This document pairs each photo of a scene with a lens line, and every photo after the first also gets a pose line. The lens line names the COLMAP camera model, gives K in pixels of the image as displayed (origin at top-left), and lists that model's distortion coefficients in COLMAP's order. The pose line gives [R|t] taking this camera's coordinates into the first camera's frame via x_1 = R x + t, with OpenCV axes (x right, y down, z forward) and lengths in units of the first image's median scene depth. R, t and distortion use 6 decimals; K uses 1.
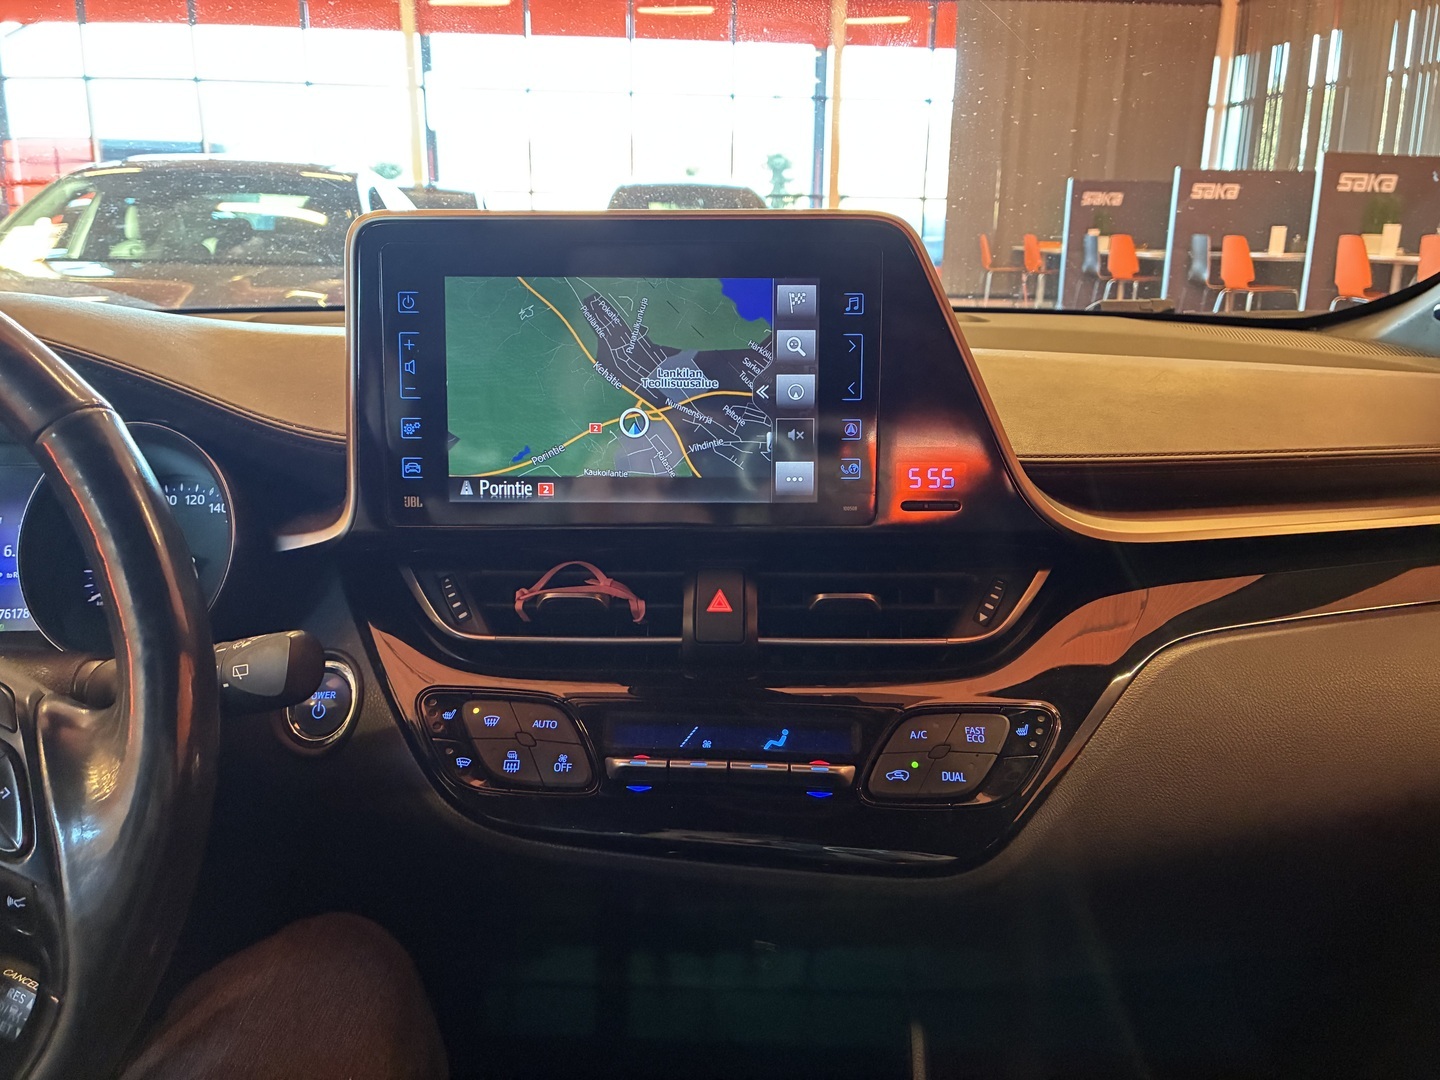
lens RADIAL K [[1118.1, 0, 716.1], [0, 1118.1, 551.0], [0, 0, 1]] dist [0.034129, -0.054697]
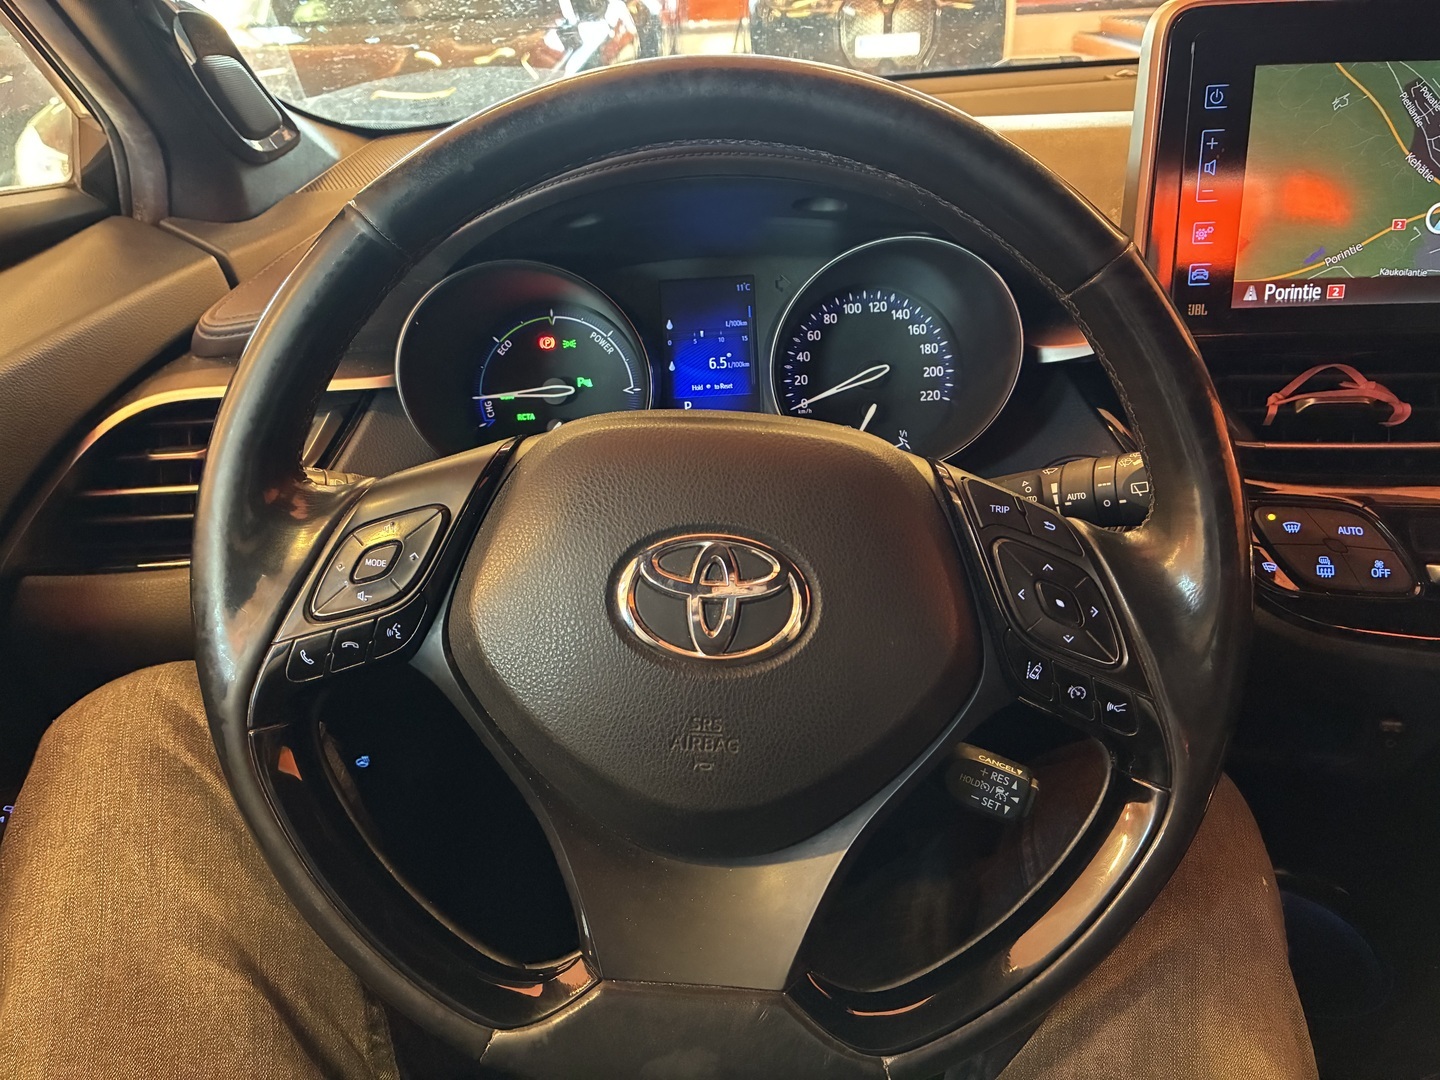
lens RADIAL K [[1118.1, 0, 714.6], [0, 1118.1, 553.5], [0, 0, 1]] dist [0.034129, -0.054697]
pose [[0.991964, -0.000287, -0.126520, -0.565600], [0.027385, 0.976778, 0.212496, -0.055452], [0.123521, -0.214253, 0.968937, -0.064880]]
